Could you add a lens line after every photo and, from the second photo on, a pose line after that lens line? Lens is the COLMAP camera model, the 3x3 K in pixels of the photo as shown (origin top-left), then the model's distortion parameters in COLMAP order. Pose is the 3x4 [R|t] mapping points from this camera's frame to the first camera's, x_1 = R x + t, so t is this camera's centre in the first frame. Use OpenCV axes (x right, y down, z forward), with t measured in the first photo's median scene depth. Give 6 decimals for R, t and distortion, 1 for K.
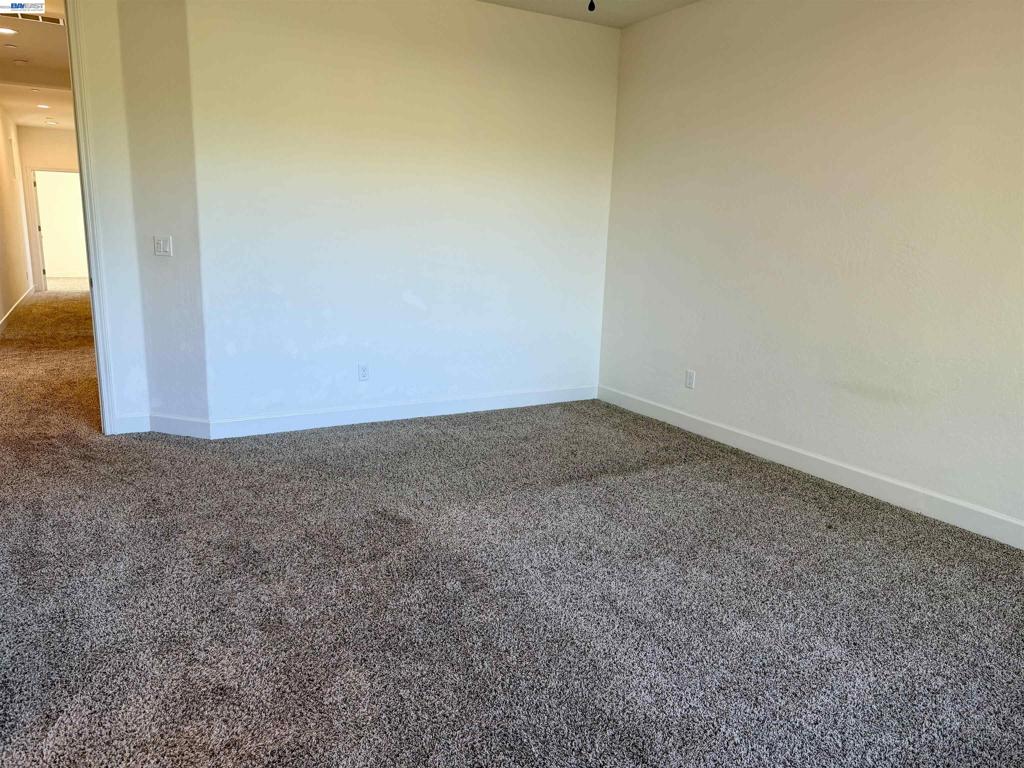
lens RADIAL K [[716.9, 0, 512.0], [0, 716.9, 384.0], [0, 0, 1]] dist [0.025904, -0.025842]
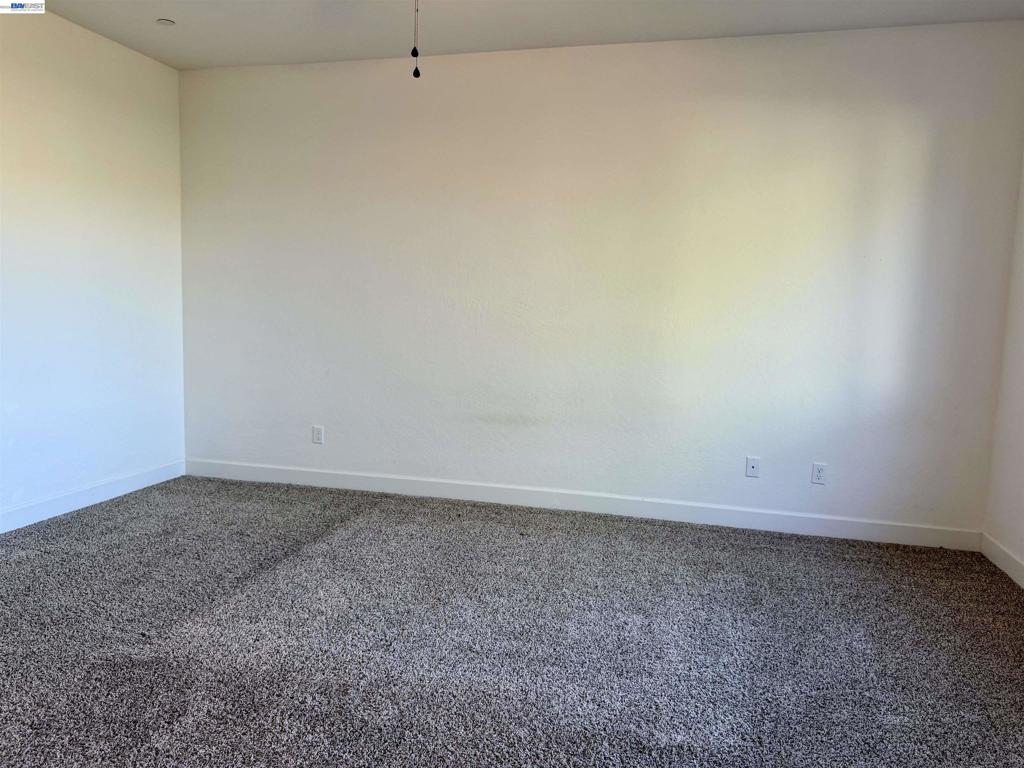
lens RADIAL K [[709.7, 0, 512.0], [0, 709.7, 384.0], [0, 0, 1]] dist [0.202024, -0.374392]
pose [[0.692090, -0.090022, 0.716176, -0.340809], [0.142091, 0.989770, -0.012900, -0.031349], [-0.707688, 0.110690, 0.697801, 0.129410]]
